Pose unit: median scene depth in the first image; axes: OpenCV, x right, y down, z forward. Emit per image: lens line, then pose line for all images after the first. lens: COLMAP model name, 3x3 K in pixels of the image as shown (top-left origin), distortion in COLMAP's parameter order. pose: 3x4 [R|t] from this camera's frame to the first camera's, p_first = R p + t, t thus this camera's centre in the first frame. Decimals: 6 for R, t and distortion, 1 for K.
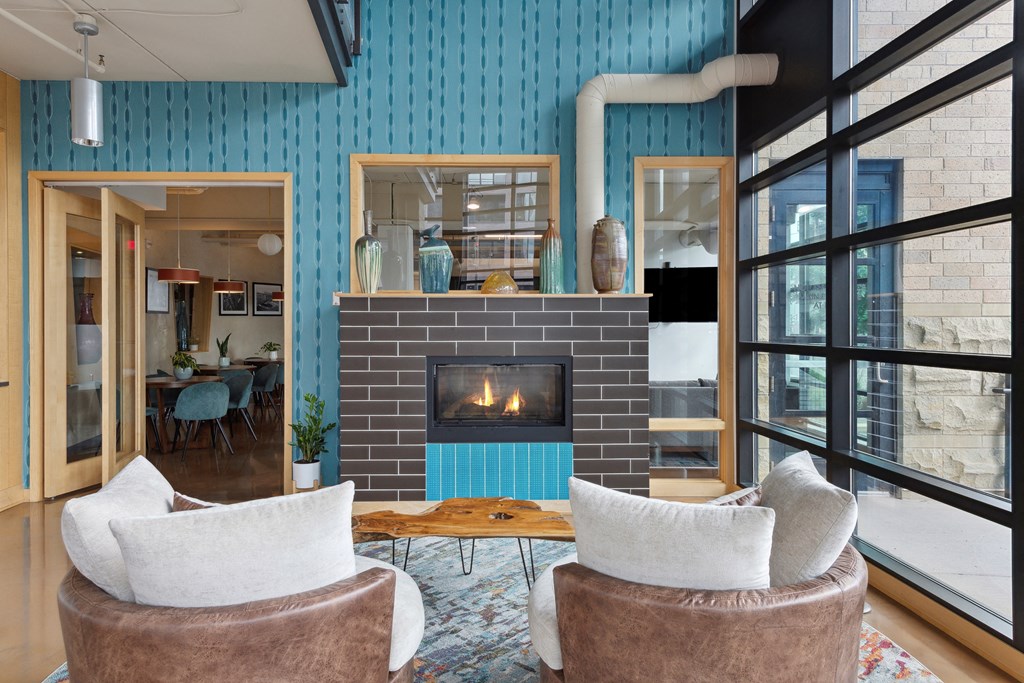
lens RADIAL K [[603.7, 0, 516.1], [0, 603.7, 330.8], [0, 0, 1]] dist [0.003624, 0.000884]
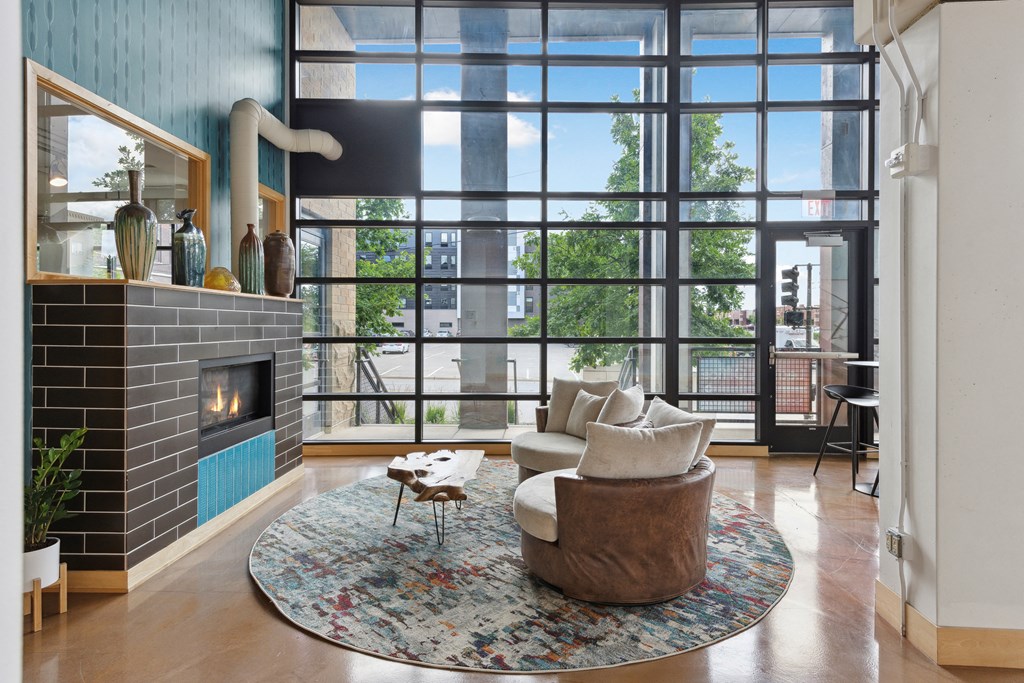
lens RADIAL K [[573.1, 0, 512.0], [0, 573.1, 341.5], [0, 0, 1]] dist [0.004814, 0.000130]
pose [[0.074178, -0.013193, 0.997158, -0.910880], [0.008980, 0.999881, 0.012561, 0.007142], [-0.997205, 0.008022, 0.074287, 0.472733]]
